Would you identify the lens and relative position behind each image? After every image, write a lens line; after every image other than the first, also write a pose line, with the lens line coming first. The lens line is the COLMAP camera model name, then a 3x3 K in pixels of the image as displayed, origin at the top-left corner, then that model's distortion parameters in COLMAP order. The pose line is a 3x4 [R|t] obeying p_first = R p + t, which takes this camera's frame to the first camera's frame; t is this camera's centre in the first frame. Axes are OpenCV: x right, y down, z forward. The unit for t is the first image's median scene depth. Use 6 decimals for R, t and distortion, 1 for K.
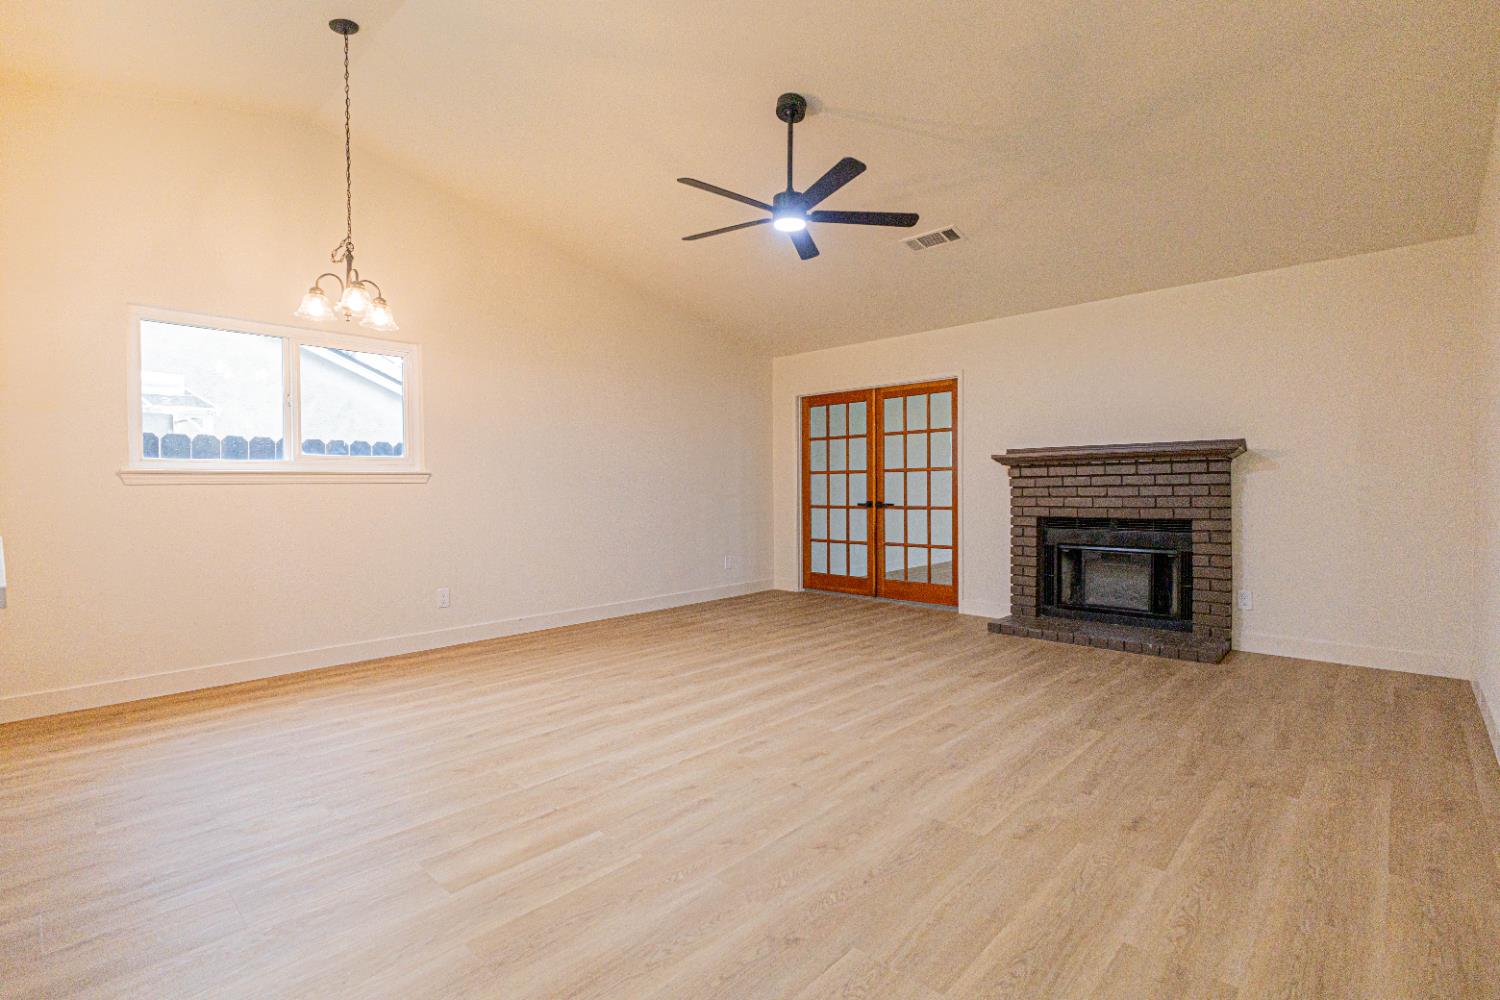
lens RADIAL K [[696.7, 0, 750.0], [0, 696.7, 500.0], [0, 0, 1]] dist [0.017040, 0.000040]
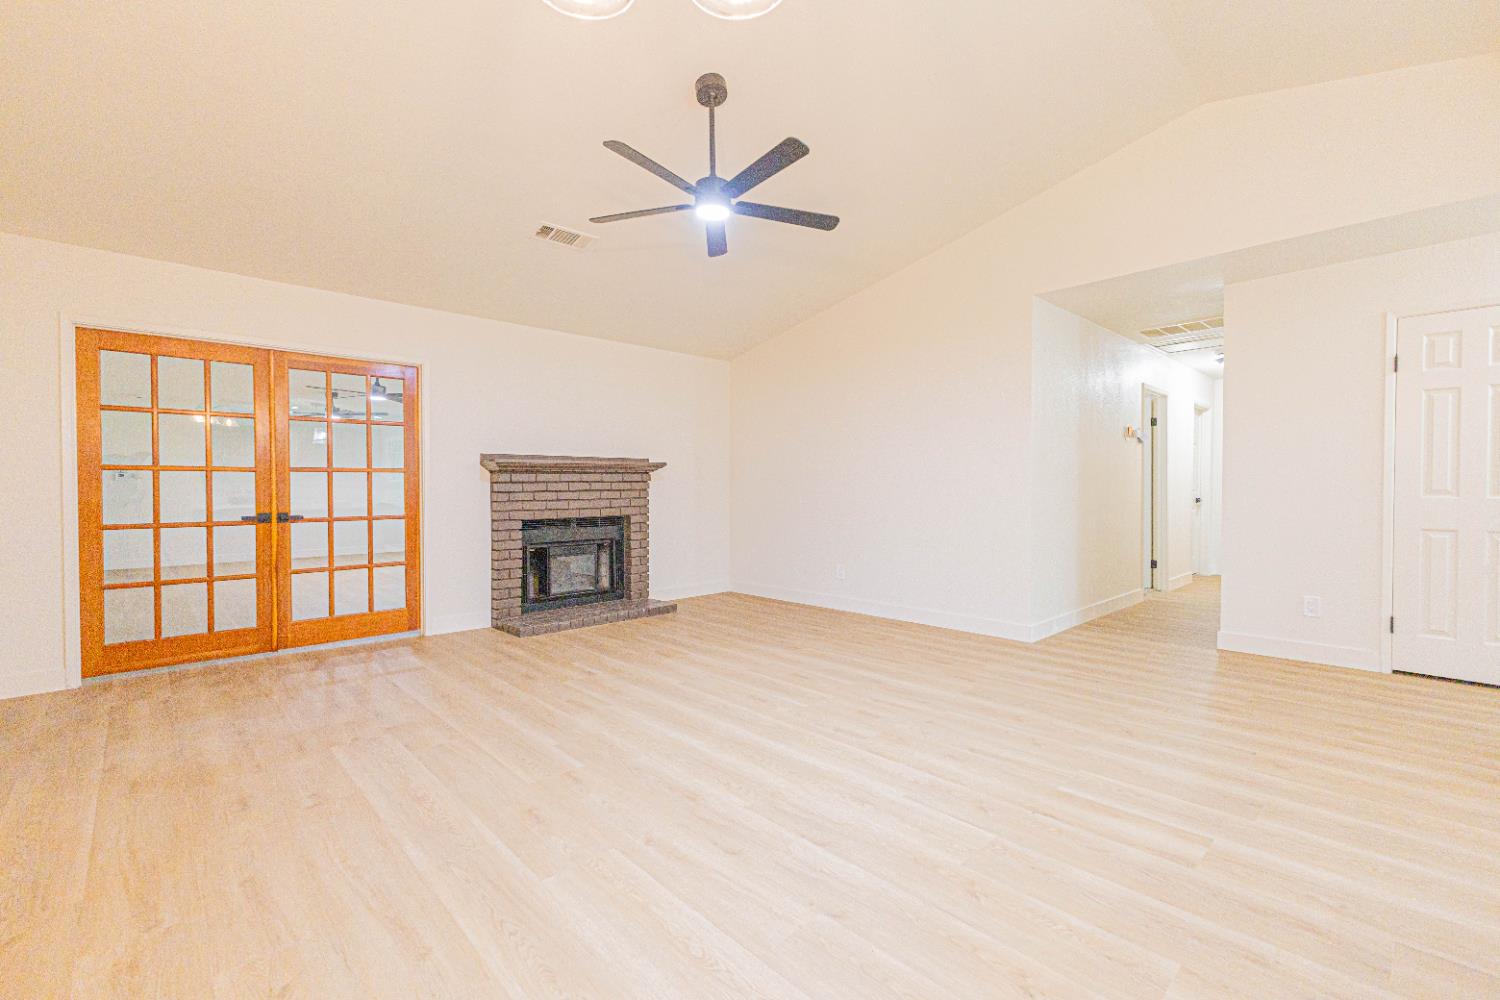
lens RADIAL K [[643.5, 0, 760.0], [0, 643.5, 494.4], [0, 0, 1]] dist [0.010992, -0.004616]
pose [[0.053218, -0.000830, 0.998583, -0.604265], [0.023477, 0.999724, -0.000420, -0.006593], [-0.998307, 0.023466, 0.053223, 0.664821]]
